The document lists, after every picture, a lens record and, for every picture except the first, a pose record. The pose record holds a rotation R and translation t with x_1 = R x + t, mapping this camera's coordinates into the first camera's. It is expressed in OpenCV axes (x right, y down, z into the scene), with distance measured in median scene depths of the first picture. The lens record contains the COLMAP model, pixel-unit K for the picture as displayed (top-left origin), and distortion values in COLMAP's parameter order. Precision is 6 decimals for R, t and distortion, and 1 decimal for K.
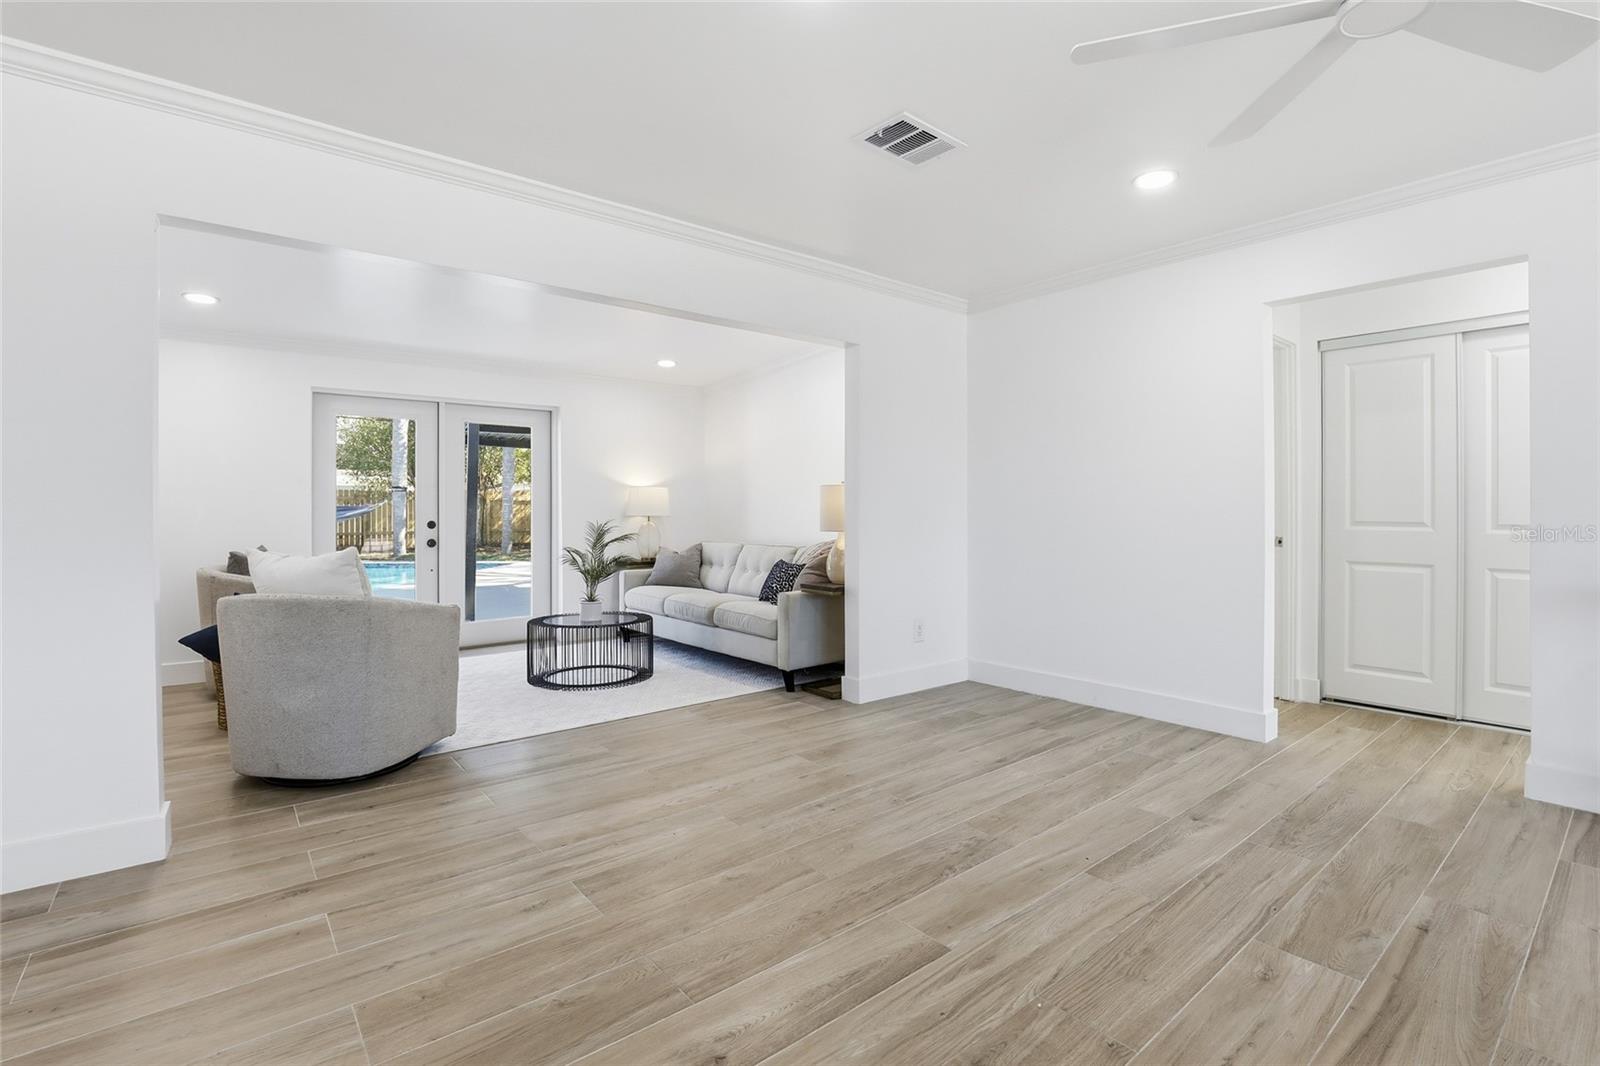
lens RADIAL K [[740.7, 0, 807.2], [0, 740.7, 507.7], [0, 0, 1]] dist [-0.031823, 0.001637]
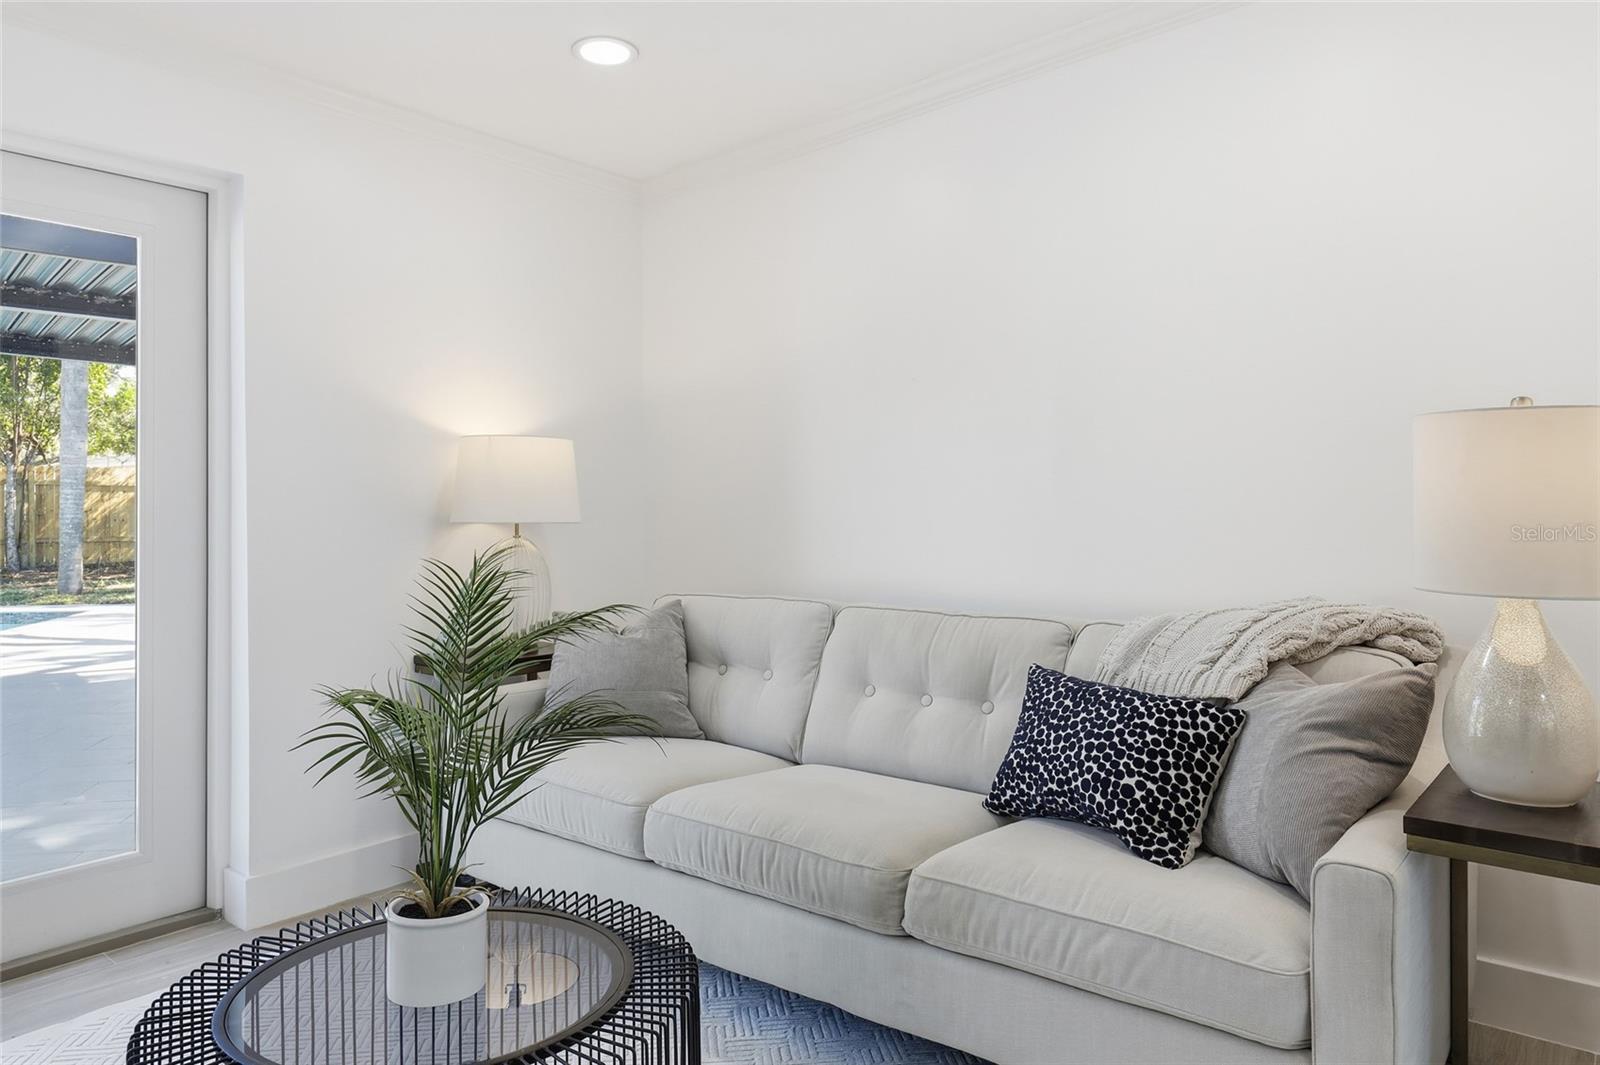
lens RADIAL K [[1065.0, 0, 798.3], [0, 1065.0, 501.6], [0, 0, 1]] dist [-0.001466, -0.003979]
pose [[0.978314, -0.000013, 0.207125, -0.201076], [-0.000692, 0.999994, 0.003333, -0.000278], [-0.207124, -0.003404, 0.978309, 0.518184]]
